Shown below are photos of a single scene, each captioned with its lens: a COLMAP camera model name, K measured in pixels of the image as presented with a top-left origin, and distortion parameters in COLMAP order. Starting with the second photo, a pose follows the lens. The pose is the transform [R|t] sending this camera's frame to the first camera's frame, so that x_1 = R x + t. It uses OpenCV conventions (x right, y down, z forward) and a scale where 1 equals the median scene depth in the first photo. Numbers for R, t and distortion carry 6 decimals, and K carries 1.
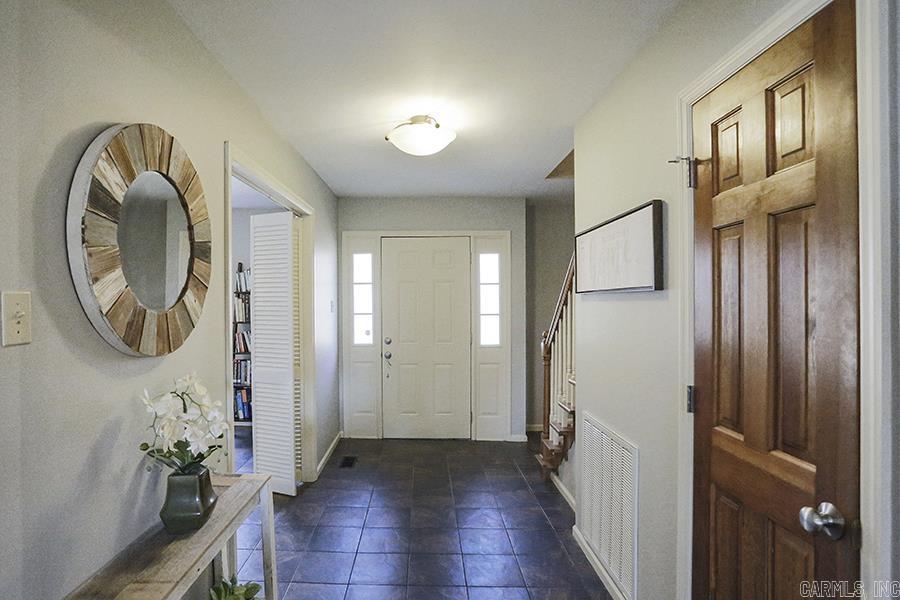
lens RADIAL K [[504.5, 0, 450.8], [0, 504.5, 296.3], [0, 0, 1]] dist [-0.039497, 0.009210]
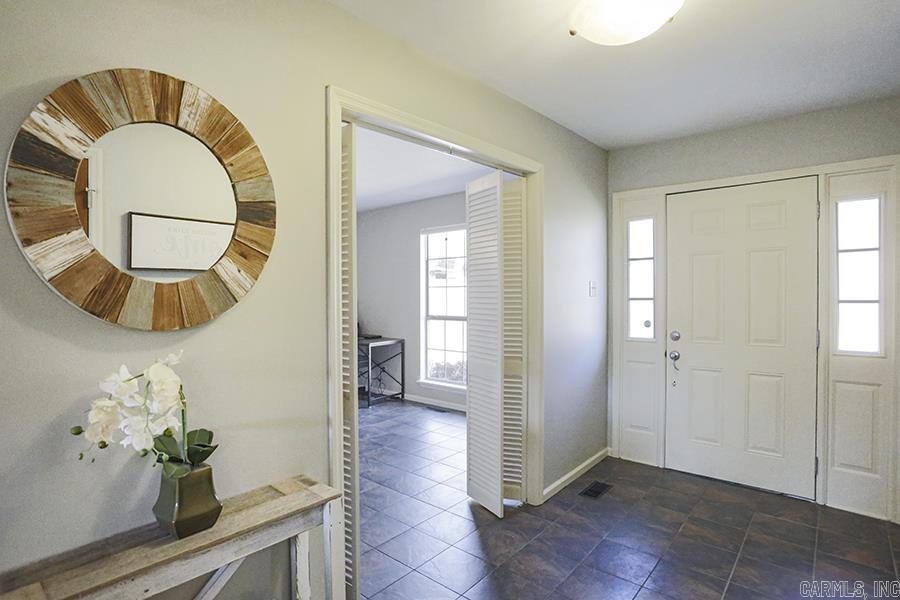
lens RADIAL K [[504.5, 0, 449.0], [0, 504.5, 296.9], [0, 0, 1]] dist [-0.039497, 0.009210]
pose [[0.717175, -0.000189, -0.696893, 0.180451], [0.011673, 0.999863, 0.011743, 0.025108], [0.696795, -0.016557, 0.717079, 0.325508]]
